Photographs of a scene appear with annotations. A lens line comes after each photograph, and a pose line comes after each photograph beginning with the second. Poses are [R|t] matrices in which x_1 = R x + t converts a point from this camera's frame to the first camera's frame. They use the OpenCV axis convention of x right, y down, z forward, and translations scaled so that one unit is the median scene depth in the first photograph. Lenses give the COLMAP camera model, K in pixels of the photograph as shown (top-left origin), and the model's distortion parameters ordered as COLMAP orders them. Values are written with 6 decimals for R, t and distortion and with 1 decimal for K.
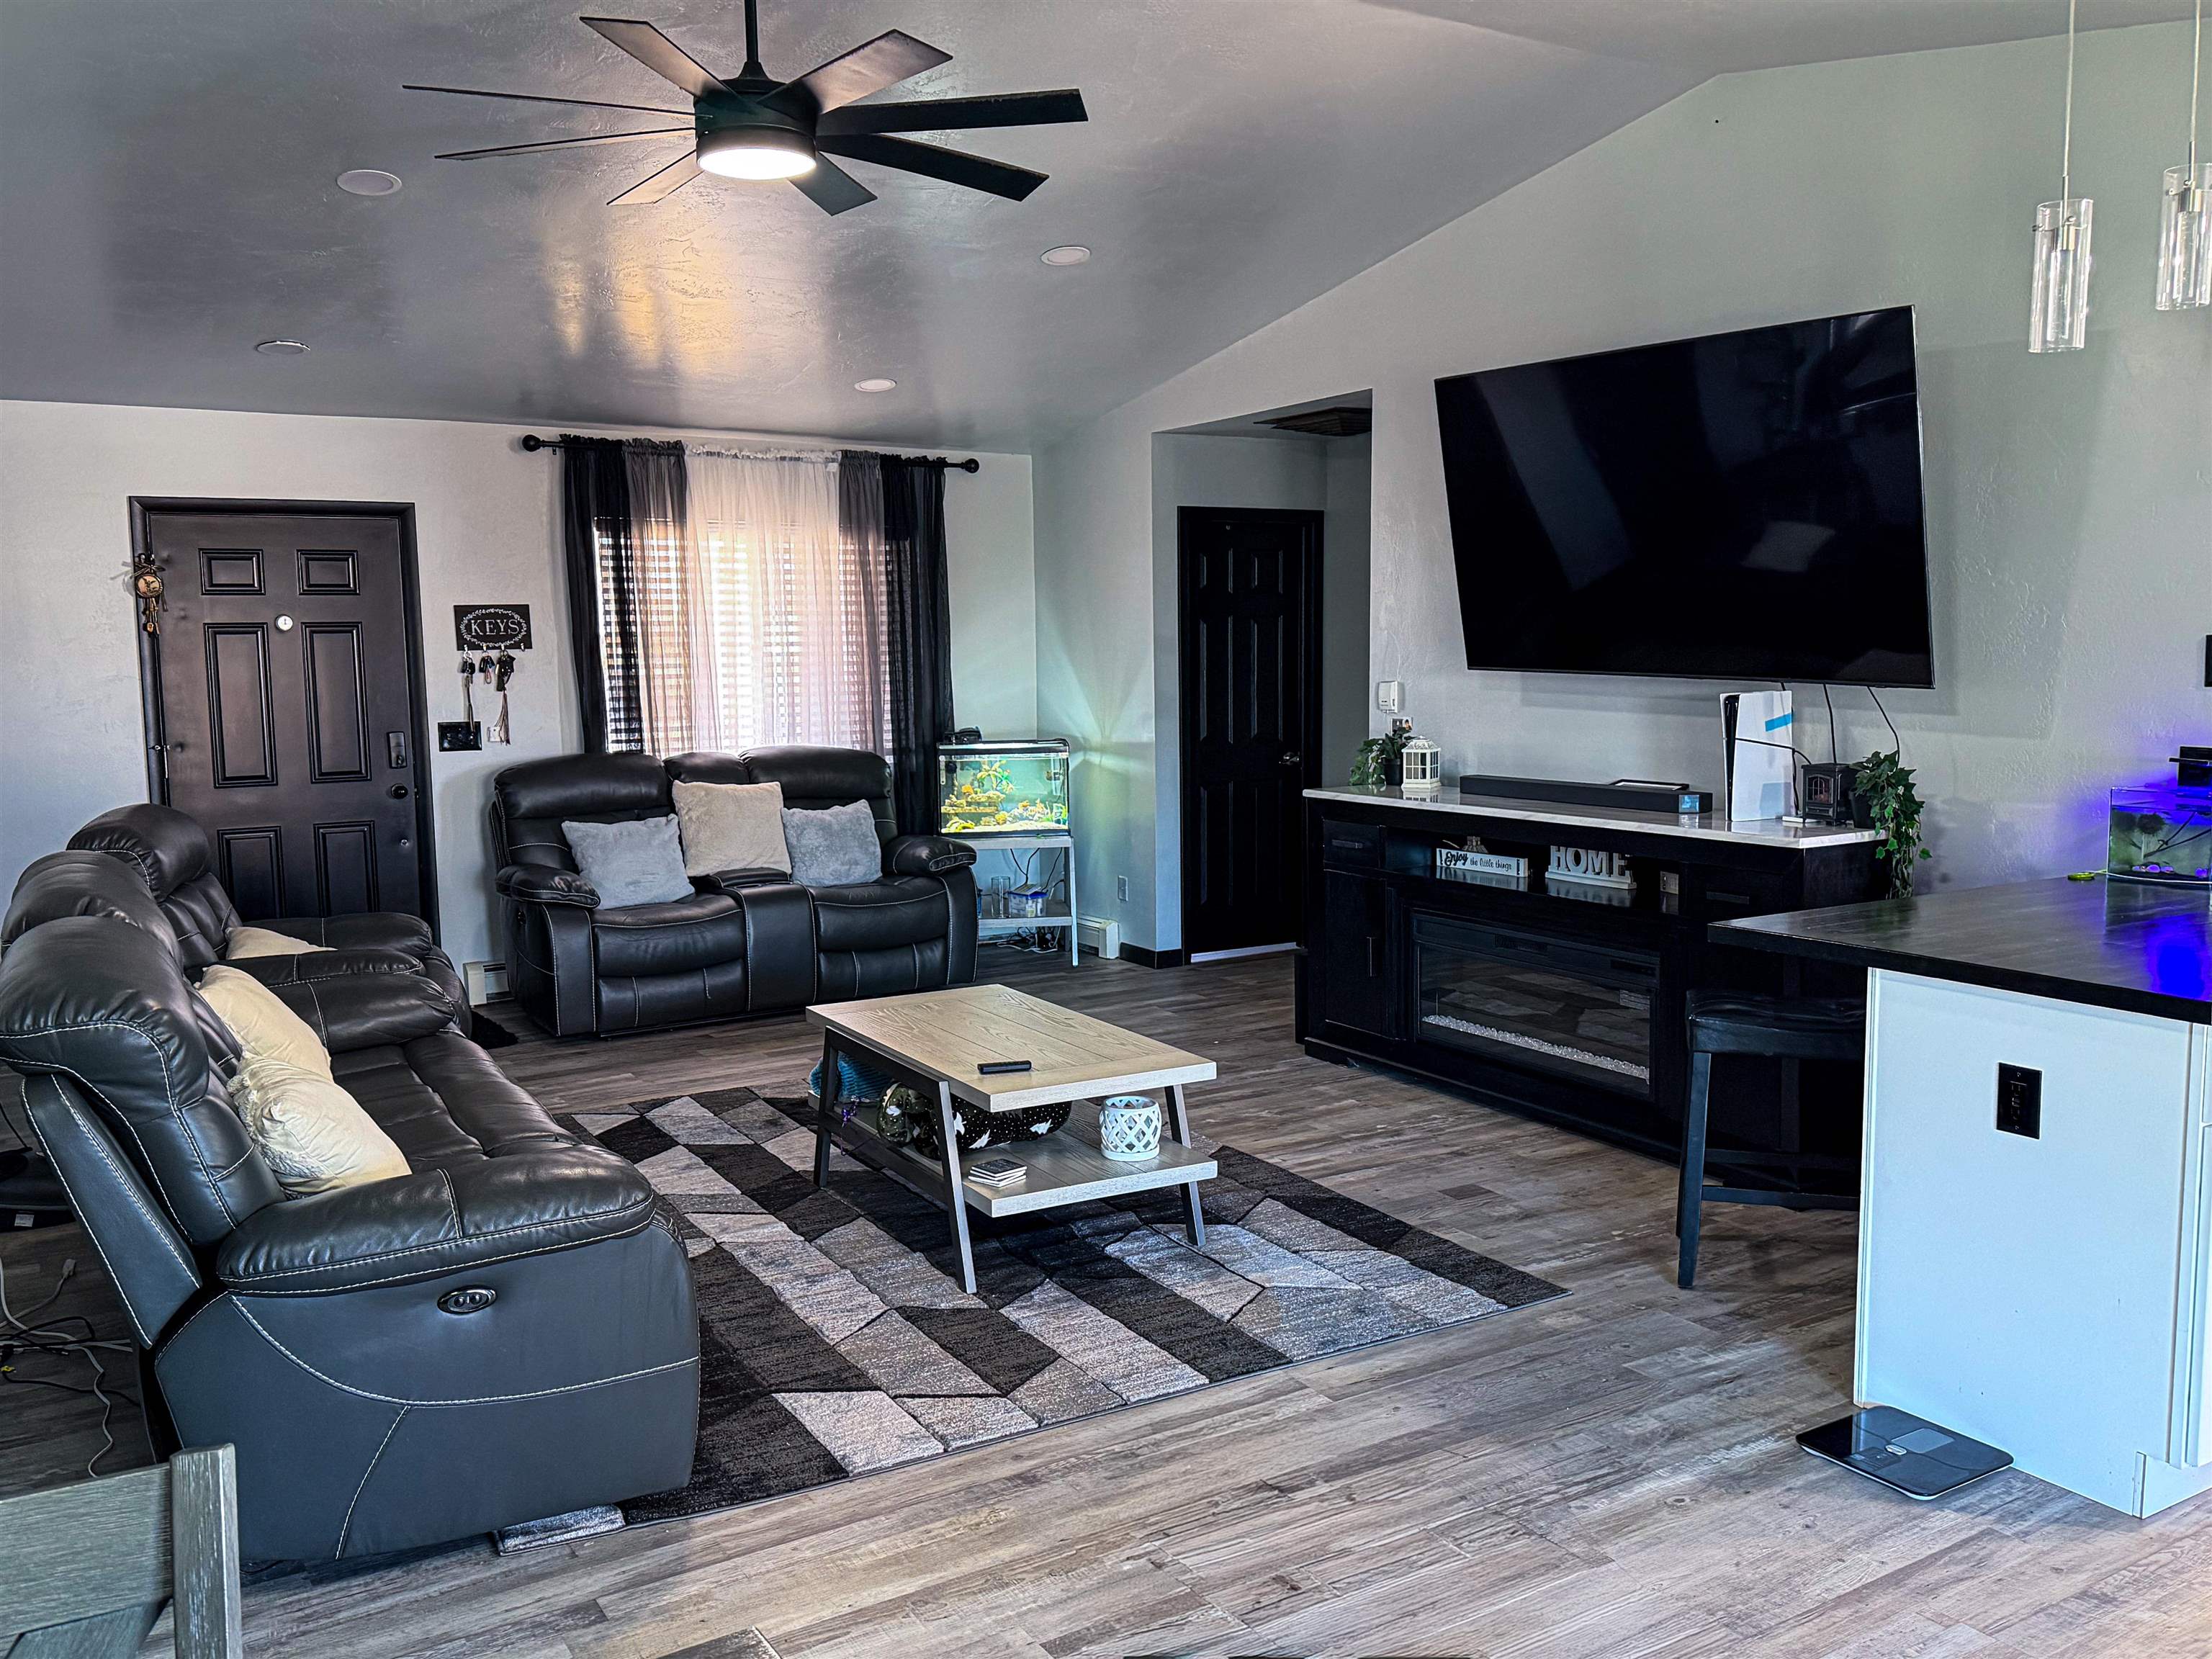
lens RADIAL K [[1809.3, 0, 1105.8], [0, 1809.3, 832.8], [0, 0, 1]] dist [-0.007669, -0.000670]
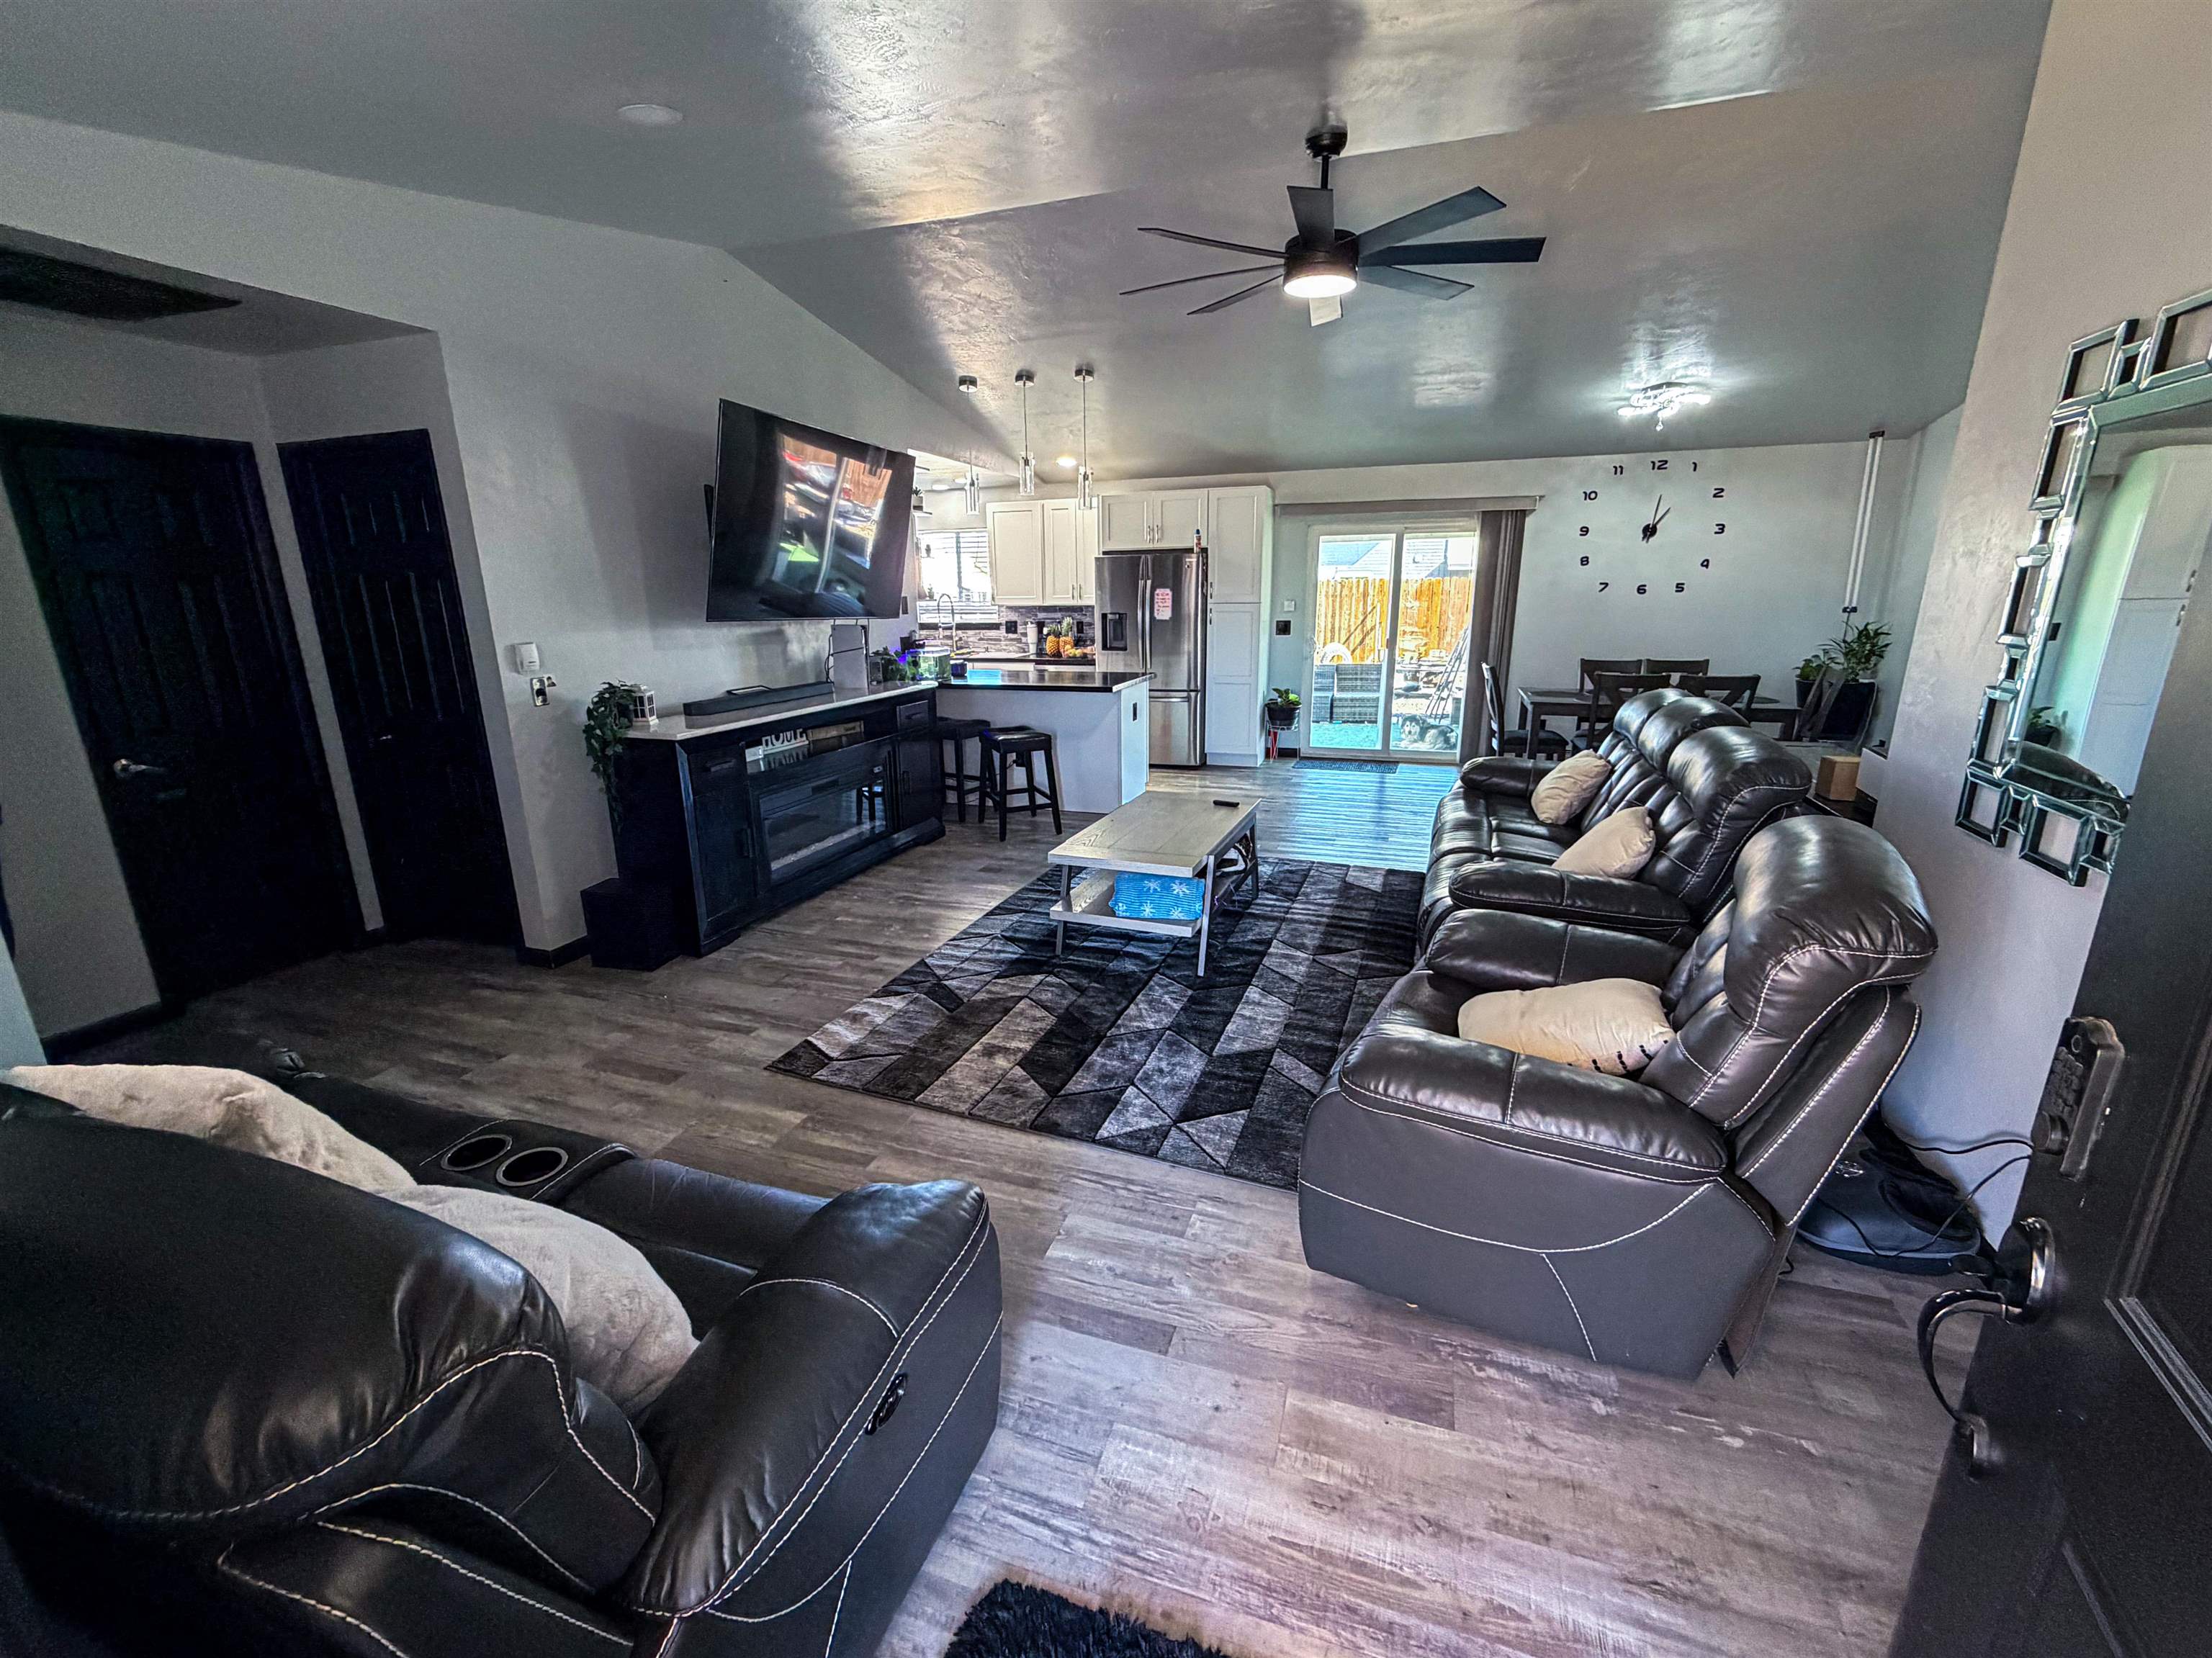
lens RADIAL K [[893.7, 0, 1111.8], [0, 893.7, 831.2], [0, 0, 1]] dist [-0.000732, -0.000030]
pose [[-0.638240, -0.177430, 0.749111, -0.561864], [0.104880, 0.943965, 0.312939, -0.128511], [-0.762659, 0.278297, -0.583867, 1.290324]]
